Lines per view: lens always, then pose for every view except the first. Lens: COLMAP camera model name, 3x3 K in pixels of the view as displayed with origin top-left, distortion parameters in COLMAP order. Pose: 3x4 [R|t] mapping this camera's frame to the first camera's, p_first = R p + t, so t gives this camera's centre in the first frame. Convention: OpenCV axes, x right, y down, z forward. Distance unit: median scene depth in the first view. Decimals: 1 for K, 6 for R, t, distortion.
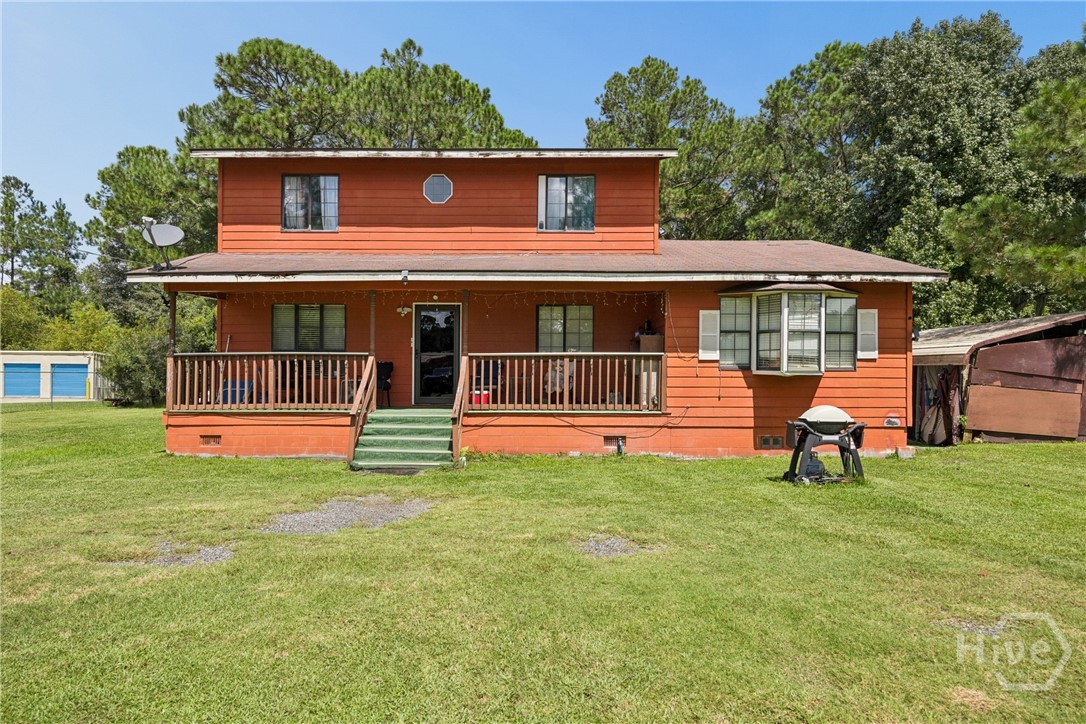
lens RADIAL K [[611.3, 0, 544.6], [0, 611.3, 363.4], [0, 0, 1]] dist [-0.005406, 0.000881]
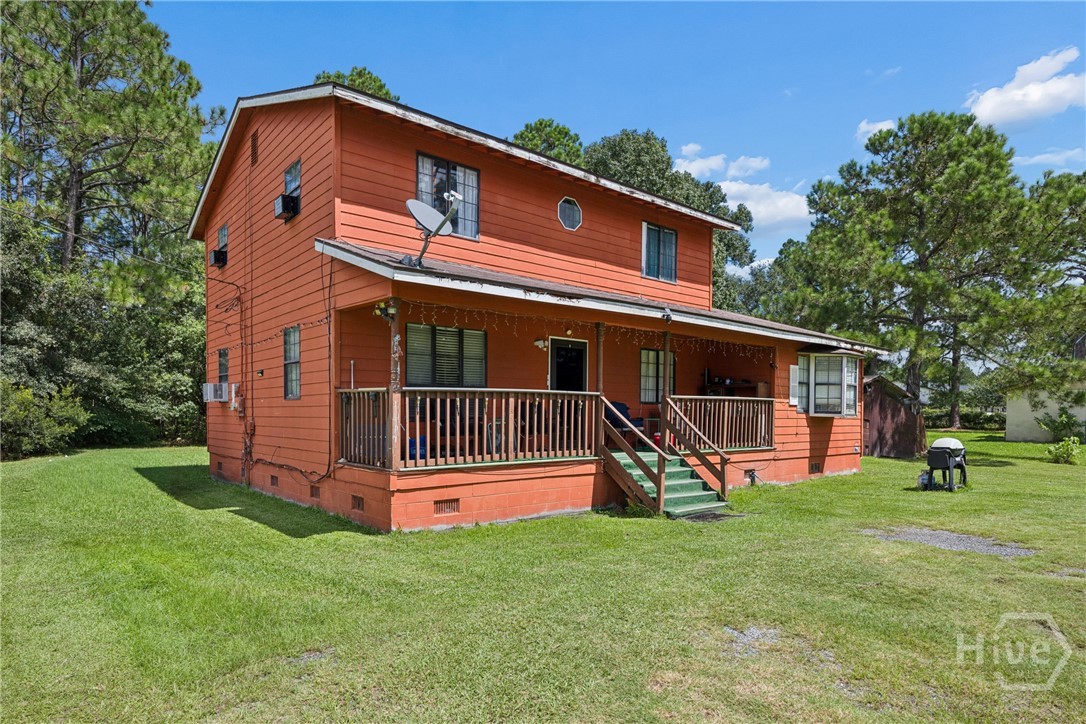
lens RADIAL K [[611.3, 0, 537.9], [0, 611.3, 421.0], [0, 0, 1]] dist [-0.005406, 0.000881]
pose [[0.771862, -0.006035, 0.635761, -0.925709], [-0.017097, 0.999396, 0.030244, -0.001559], [-0.635560, -0.034214, 0.771293, 0.359898]]
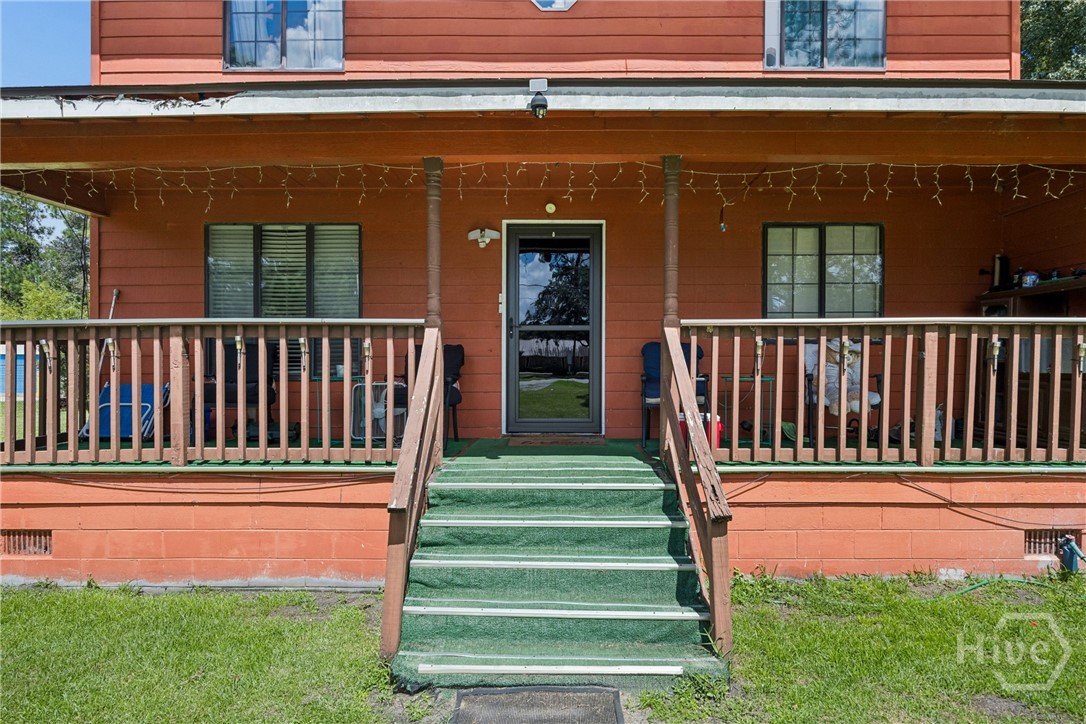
lens RADIAL K [[611.3, 0, 547.8], [0, 611.3, 363.4], [0, 0, 1]] dist [-0.005406, 0.000881]
pose [[0.999995, -0.002812, -0.001504, -0.207024], [0.002836, 0.999870, 0.015904, 0.004975], [0.001459, -0.015908, 0.999872, 0.604100]]
